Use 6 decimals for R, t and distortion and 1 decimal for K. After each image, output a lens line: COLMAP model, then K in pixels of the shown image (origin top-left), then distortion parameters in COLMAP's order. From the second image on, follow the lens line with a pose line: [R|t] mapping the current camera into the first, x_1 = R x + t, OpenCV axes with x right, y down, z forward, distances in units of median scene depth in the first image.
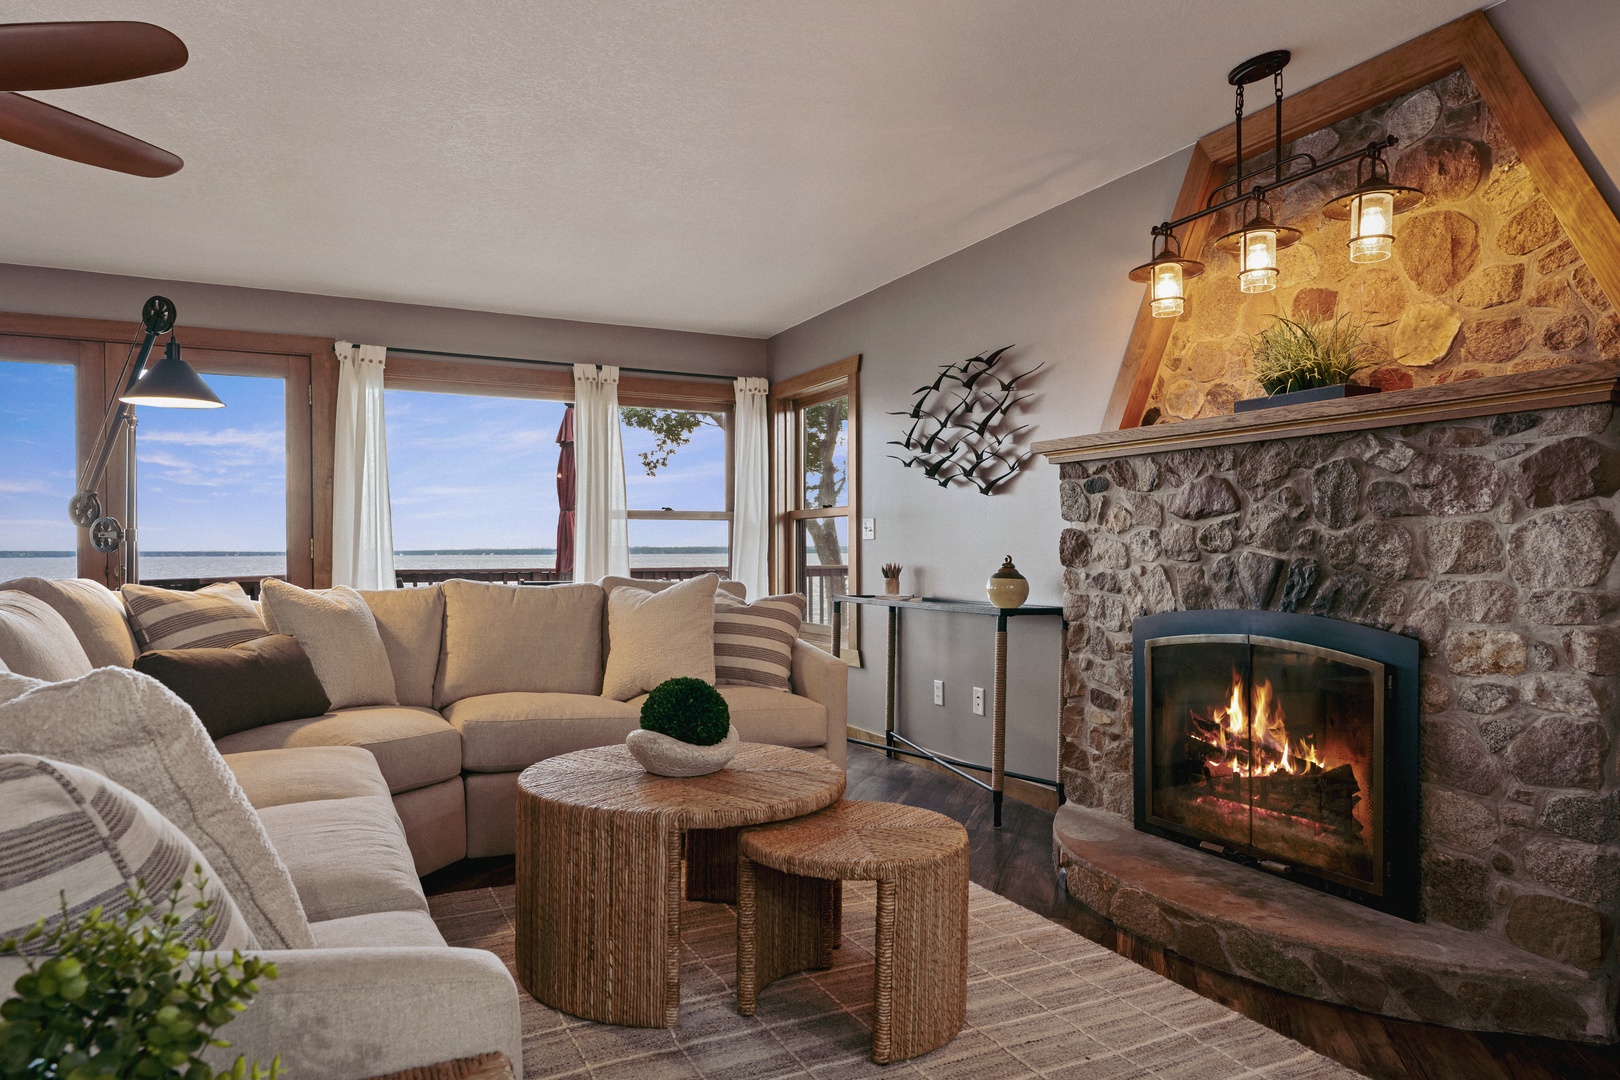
lens RADIAL K [[1004.7, 0, 812.2], [0, 1004.7, 550.7], [0, 0, 1]] dist [-0.003169, 0.004496]
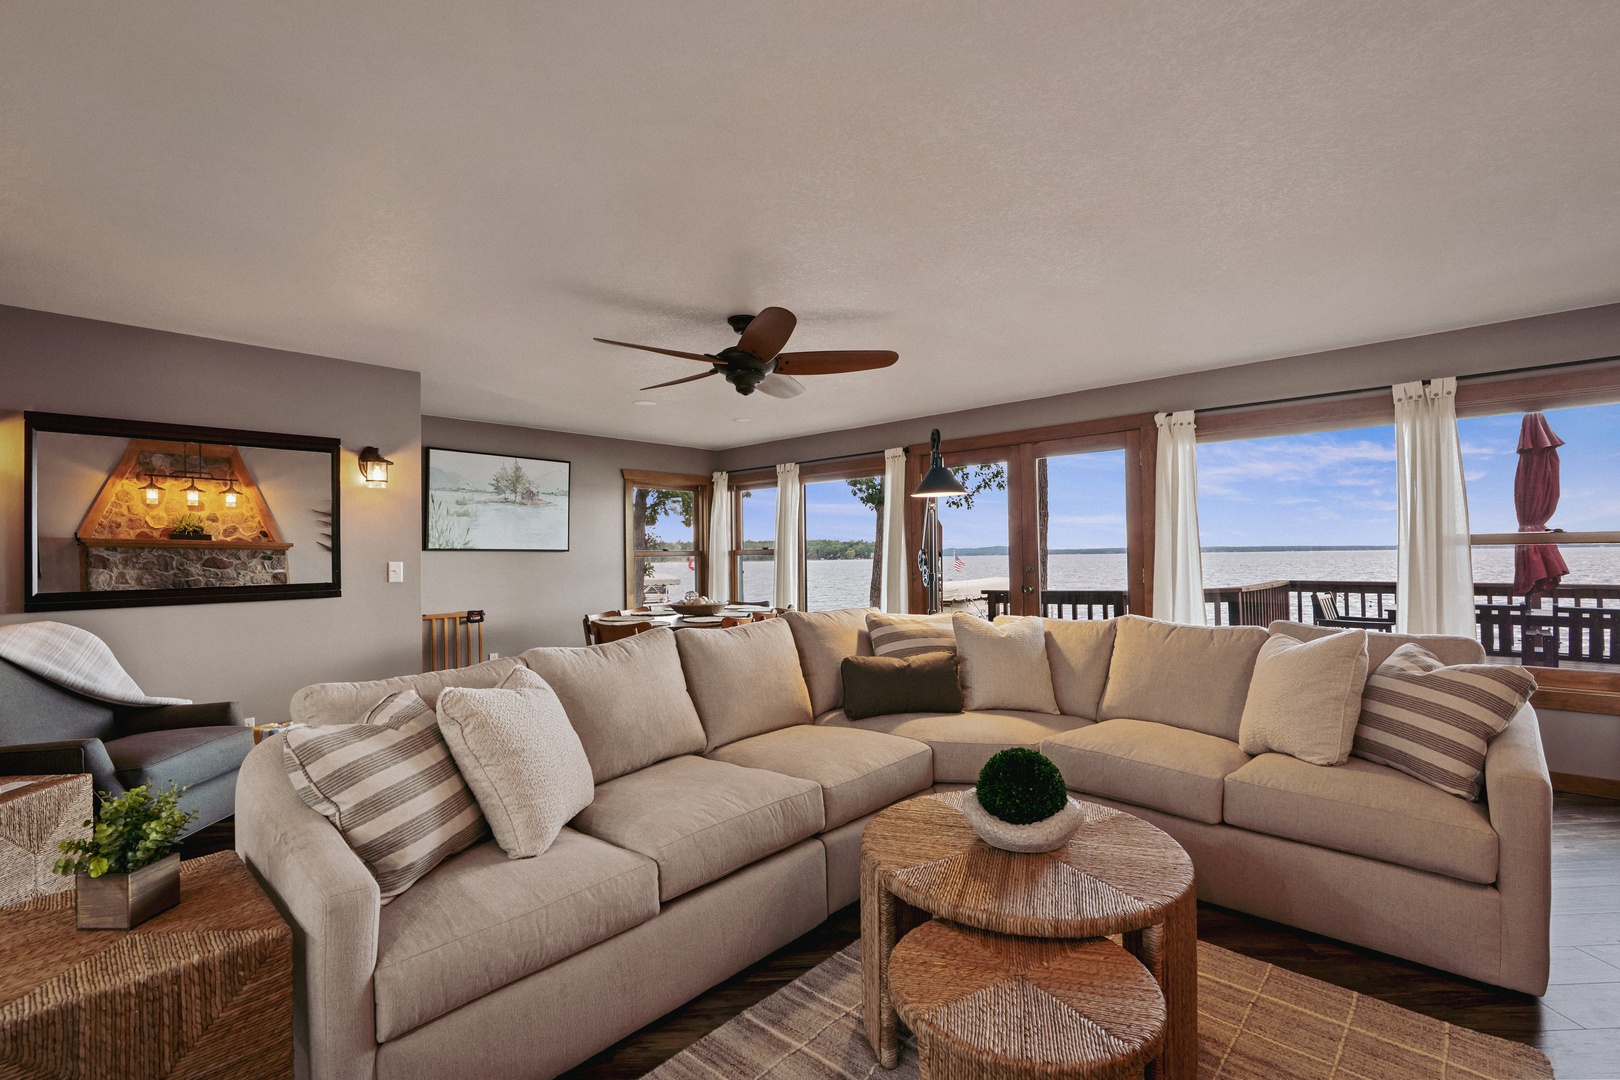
lens RADIAL K [[742.2, 0, 817.1], [0, 742.2, 533.8], [0, 0, 1]] dist [-0.003838, 0.001228]
pose [[0.354350, -0.027614, -0.934705, 0.413179], [0.013157, 0.999612, -0.024544, -0.062971], [0.935020, -0.003601, 0.354576, 0.430925]]
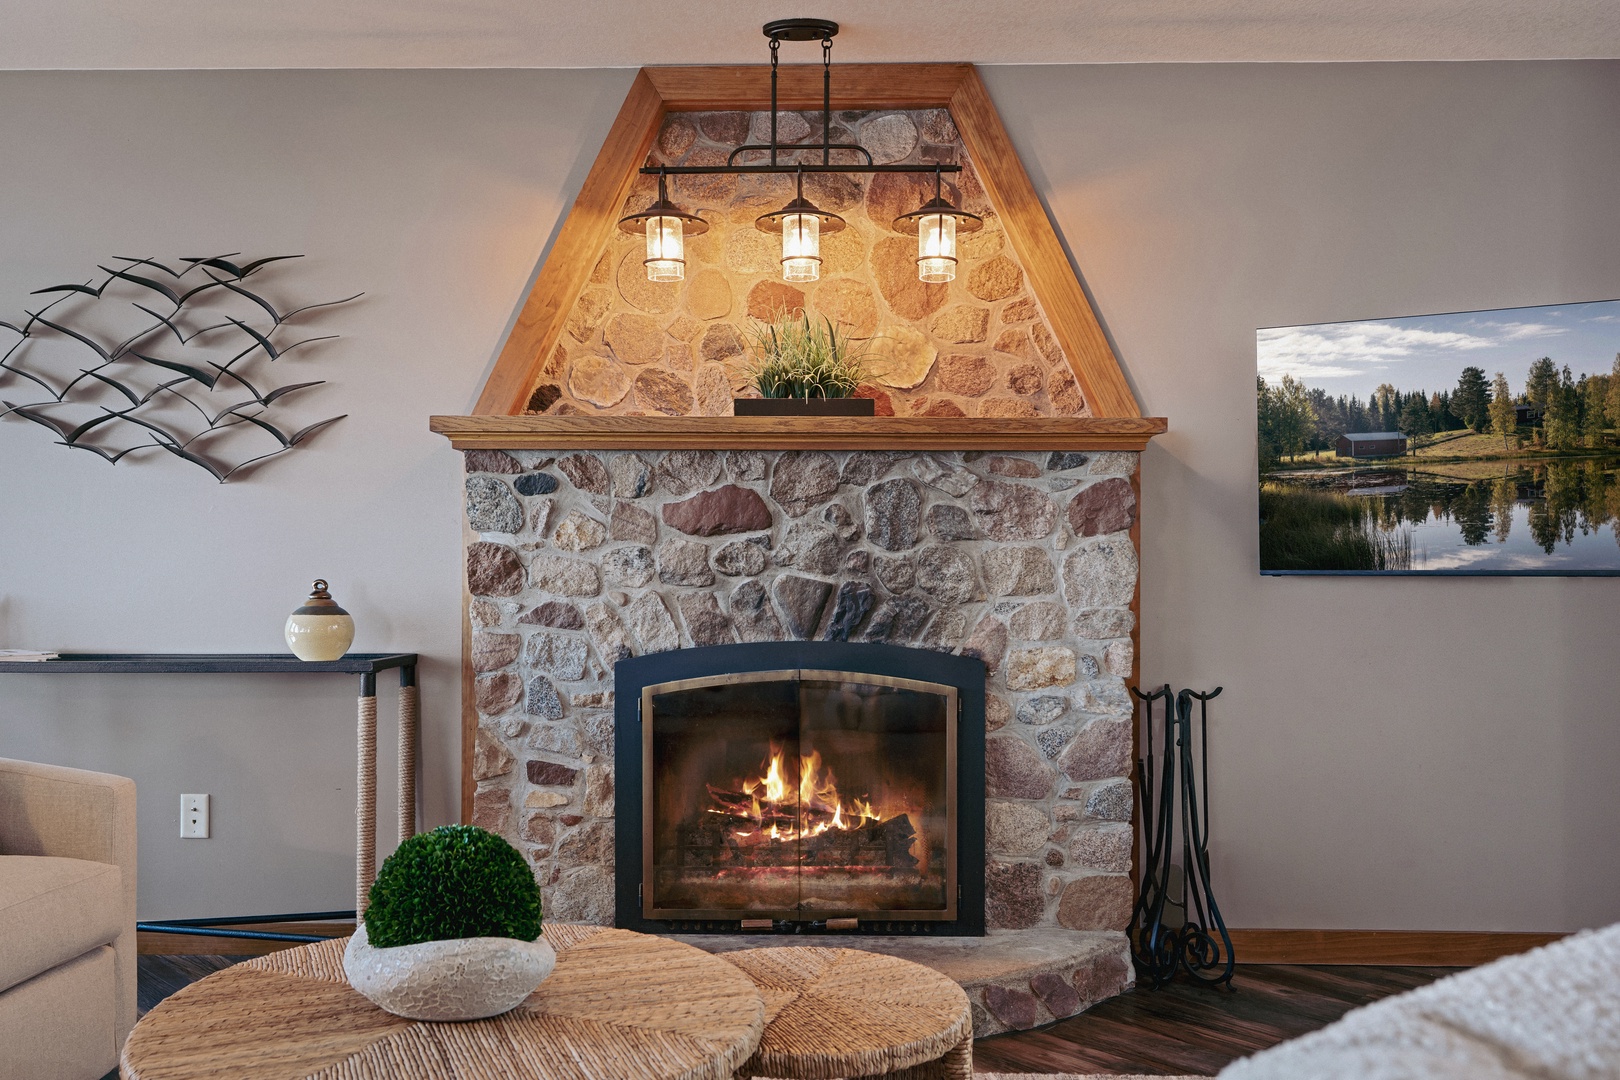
lens RADIAL K [[1325.5, 0, 807.2], [0, 1325.5, 545.3], [0, 0, 1]] dist [0.005261, 0.002397]
pose [[0.468987, 0.006170, 0.883183, -0.534028], [-0.002154, 0.999981, -0.005841, -0.016836], [-0.883202, 0.000837, 0.468991, 0.406788]]
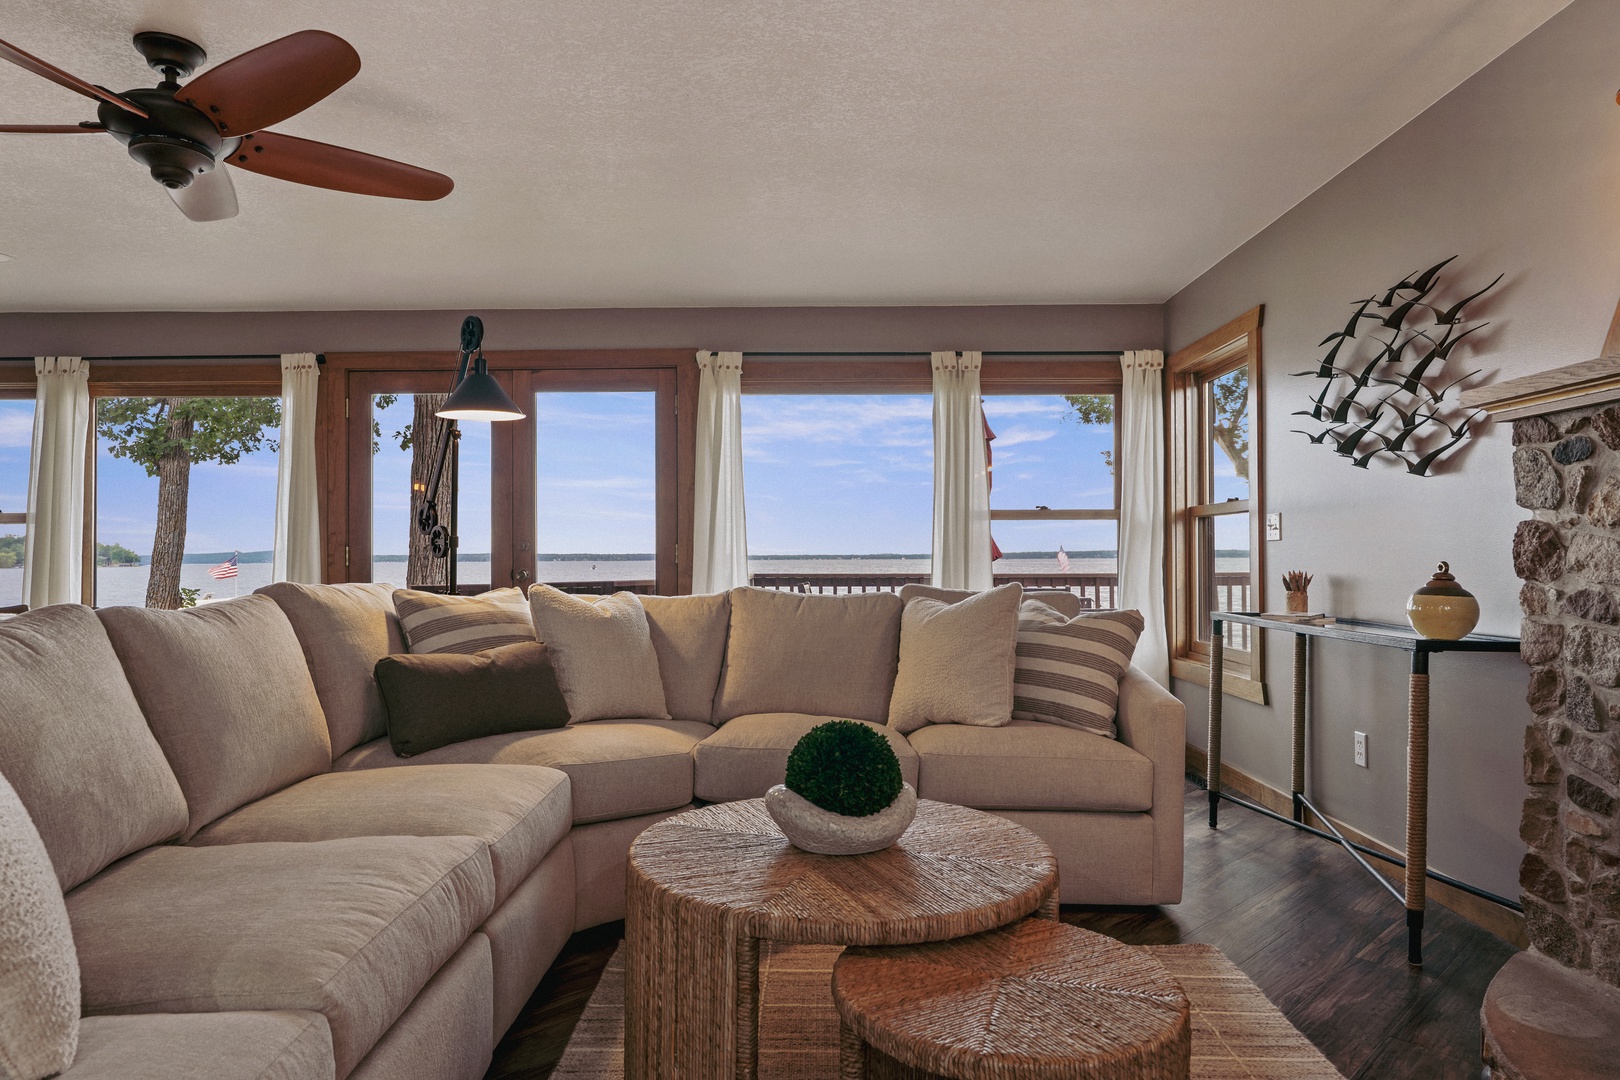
lens RADIAL K [[1004.7, 0, 812.2], [0, 1004.7, 538.4], [0, 0, 1]] dist [-0.003169, 0.004496]
pose [[0.885835, -0.009303, -0.463907, 0.168376], [0.001779, 0.999860, -0.016655, -0.000798], [0.463997, 0.013928, 0.885727, 0.248388]]
